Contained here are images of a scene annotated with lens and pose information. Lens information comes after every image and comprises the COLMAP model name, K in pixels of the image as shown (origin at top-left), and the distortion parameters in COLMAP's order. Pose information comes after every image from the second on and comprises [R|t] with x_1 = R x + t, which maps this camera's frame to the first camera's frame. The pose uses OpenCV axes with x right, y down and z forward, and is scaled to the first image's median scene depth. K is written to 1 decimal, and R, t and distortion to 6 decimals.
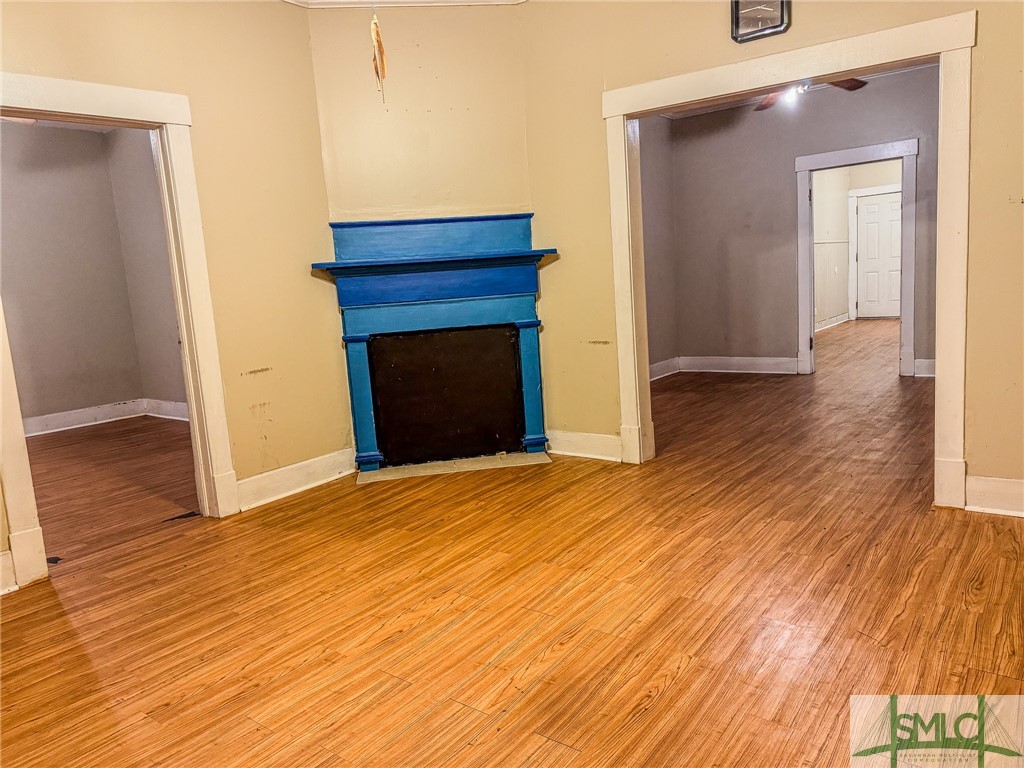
lens RADIAL K [[723.2, 0, 515.4], [0, 723.2, 383.9], [0, 0, 1]] dist [0.042103, -0.037408]
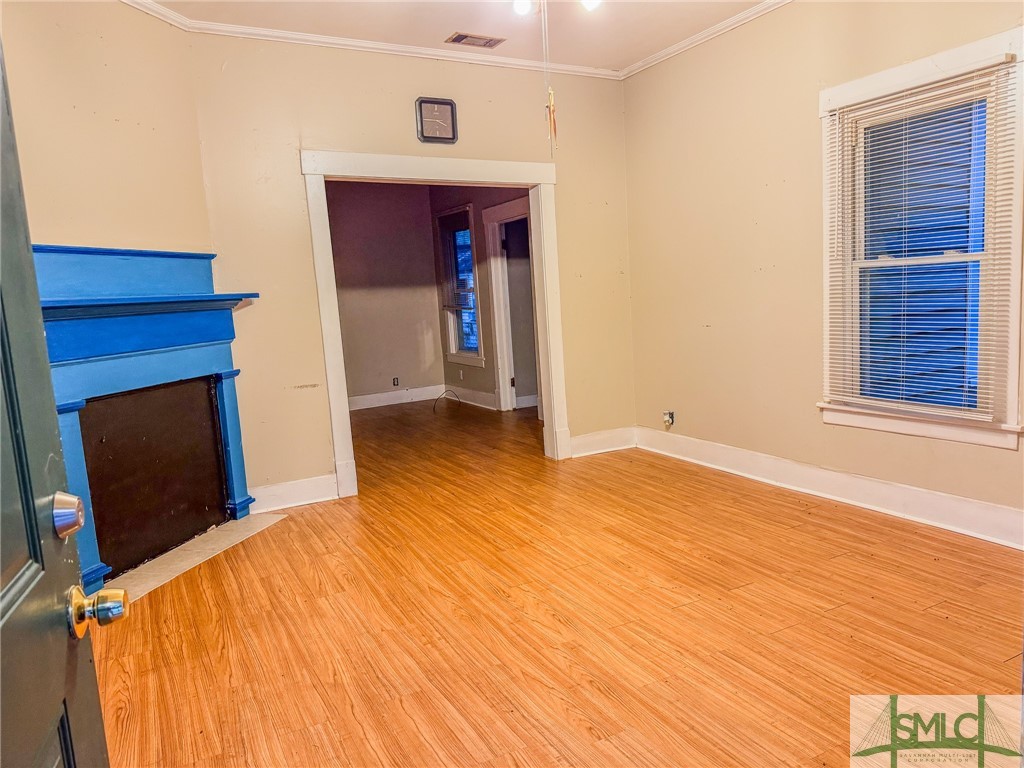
lens RADIAL K [[723.2, 0, 513.8], [0, 723.2, 379.3], [0, 0, 1]] dist [0.042103, -0.037408]
pose [[0.423453, -0.069351, 0.903260, -1.365324], [0.176036, 0.984359, -0.006949, -0.016640], [-0.888650, 0.161949, 0.429038, 0.622583]]
